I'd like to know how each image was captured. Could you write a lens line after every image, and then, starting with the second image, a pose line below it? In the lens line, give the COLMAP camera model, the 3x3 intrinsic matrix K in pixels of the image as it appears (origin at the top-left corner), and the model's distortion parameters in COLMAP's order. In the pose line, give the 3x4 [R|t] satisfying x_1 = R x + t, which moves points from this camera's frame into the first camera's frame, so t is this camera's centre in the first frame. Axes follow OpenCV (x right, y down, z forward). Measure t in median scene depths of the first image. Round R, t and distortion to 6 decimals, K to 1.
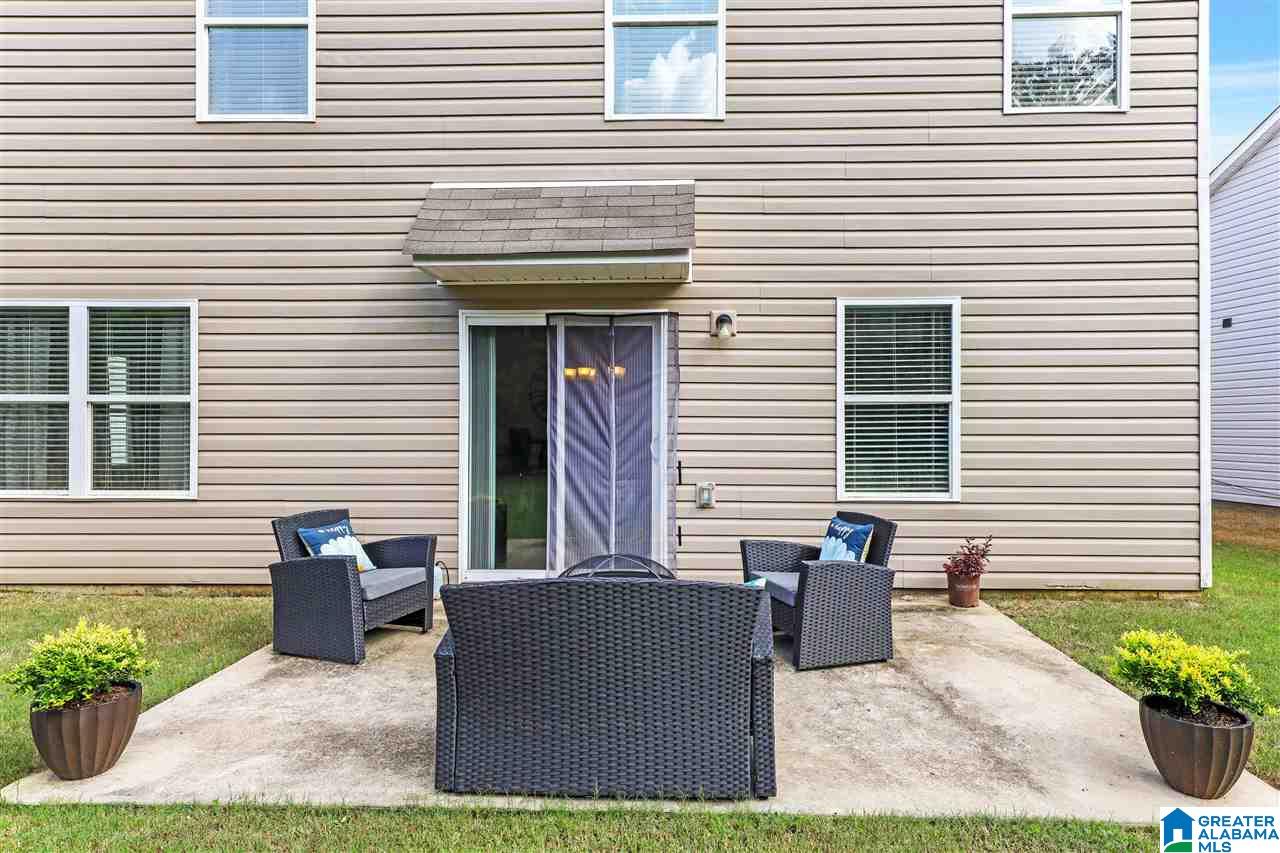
lens RADIAL K [[742.9, 0, 646.1], [0, 742.9, 433.1], [0, 0, 1]] dist [0.007379, 0.002801]
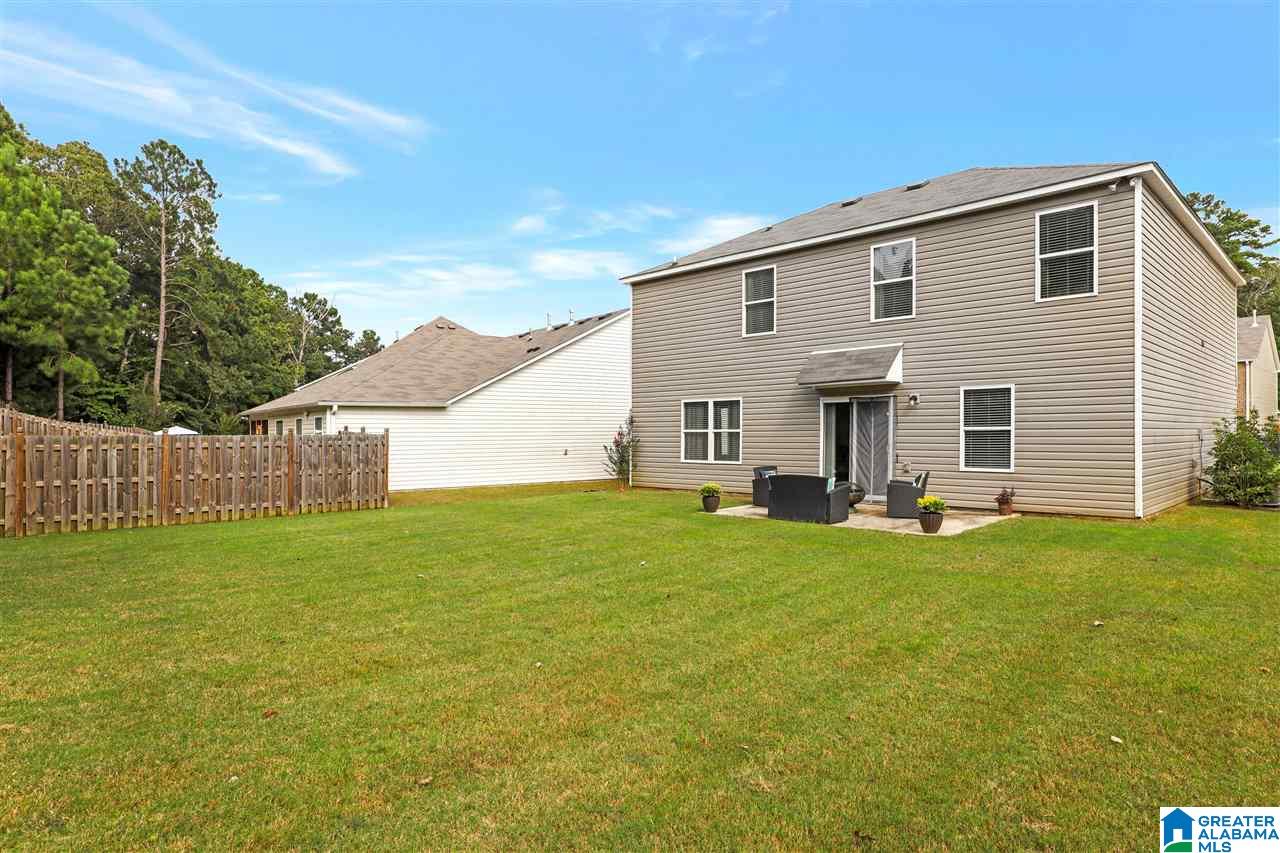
lens RADIAL K [[738.0, 0, 641.3], [0, 738.0, 429.6], [0, 0, 1]] dist [-0.000612, -0.000036]
pose [[0.733372, -0.009586, -0.679760, 1.144603], [-0.002409, 0.999858, -0.016699, -0.000464], [0.679823, 0.013884, 0.733245, -1.484957]]
